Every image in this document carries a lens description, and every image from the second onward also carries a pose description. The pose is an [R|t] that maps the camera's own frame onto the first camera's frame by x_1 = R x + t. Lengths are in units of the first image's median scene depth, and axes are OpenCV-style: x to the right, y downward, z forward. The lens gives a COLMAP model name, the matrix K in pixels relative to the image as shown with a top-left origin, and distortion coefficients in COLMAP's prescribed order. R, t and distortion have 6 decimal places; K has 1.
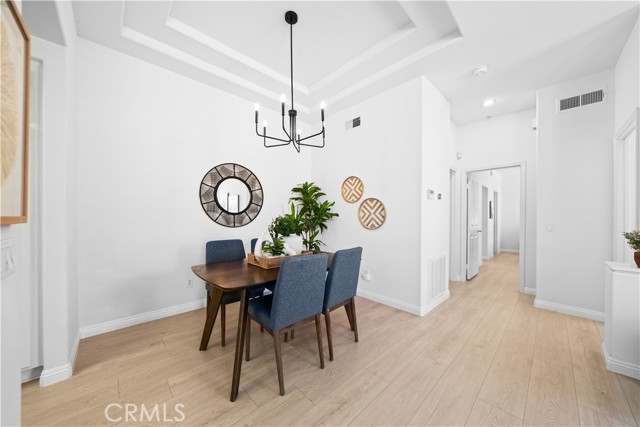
lens RADIAL K [[220.4, 0, 316.0], [0, 220.4, 215.2], [0, 0, 1]] dist [-0.001674, -0.000307]
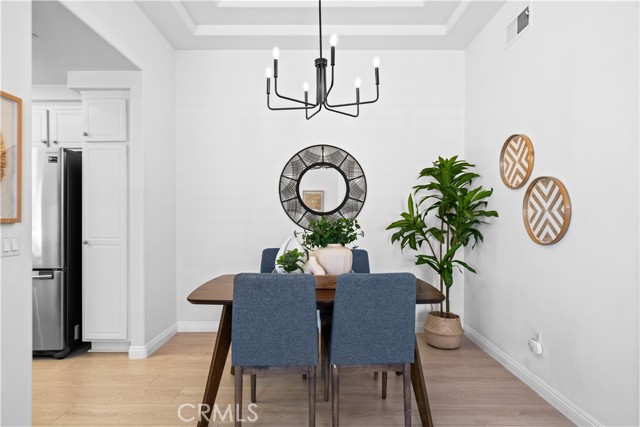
lens RADIAL K [[352.0, 0, 318.0], [0, 352.0, 216.2], [0, 0, 1]] dist [0.007945, 0.001469]
pose [[0.730958, -0.004706, -0.682407, 0.408950], [0.006467, 0.999979, 0.000031, 0.001542], [0.682392, -0.004435, 0.730973, 0.139085]]
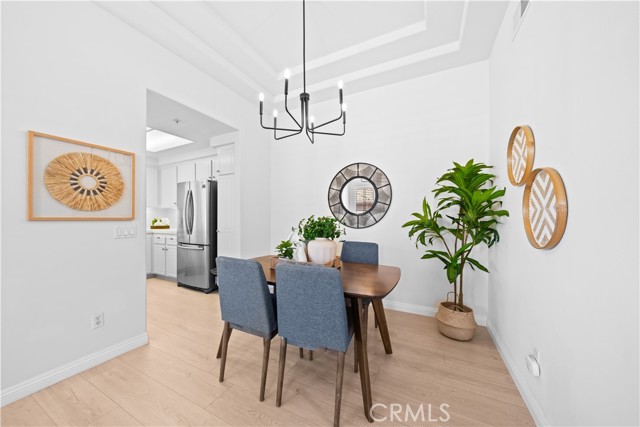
lens RADIAL K [[220.4, 0, 318.5], [0, 220.4, 216.8], [0, 0, 1]] dist [-0.001674, -0.000307]
pose [[0.347930, -0.006937, -0.937495, 0.477776], [0.006560, 0.999966, -0.004964, 0.006927], [0.937497, -0.004423, 0.347964, 0.496408]]
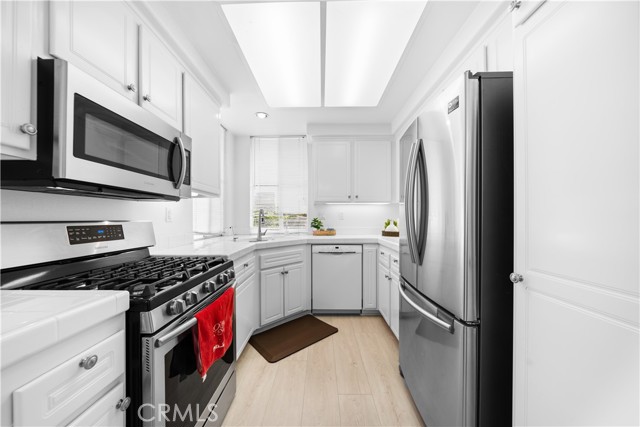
lens RADIAL K [[220.4, 0, 317.7], [0, 220.4, 216.1], [0, 0, 1]] dist [-0.001674, -0.000307]
pose [[-0.689201, -0.008972, -0.724515, -0.392868], [-0.000763, 0.999932, -0.011658, 0.001508], [0.724570, -0.007482, -0.689161, 0.415577]]
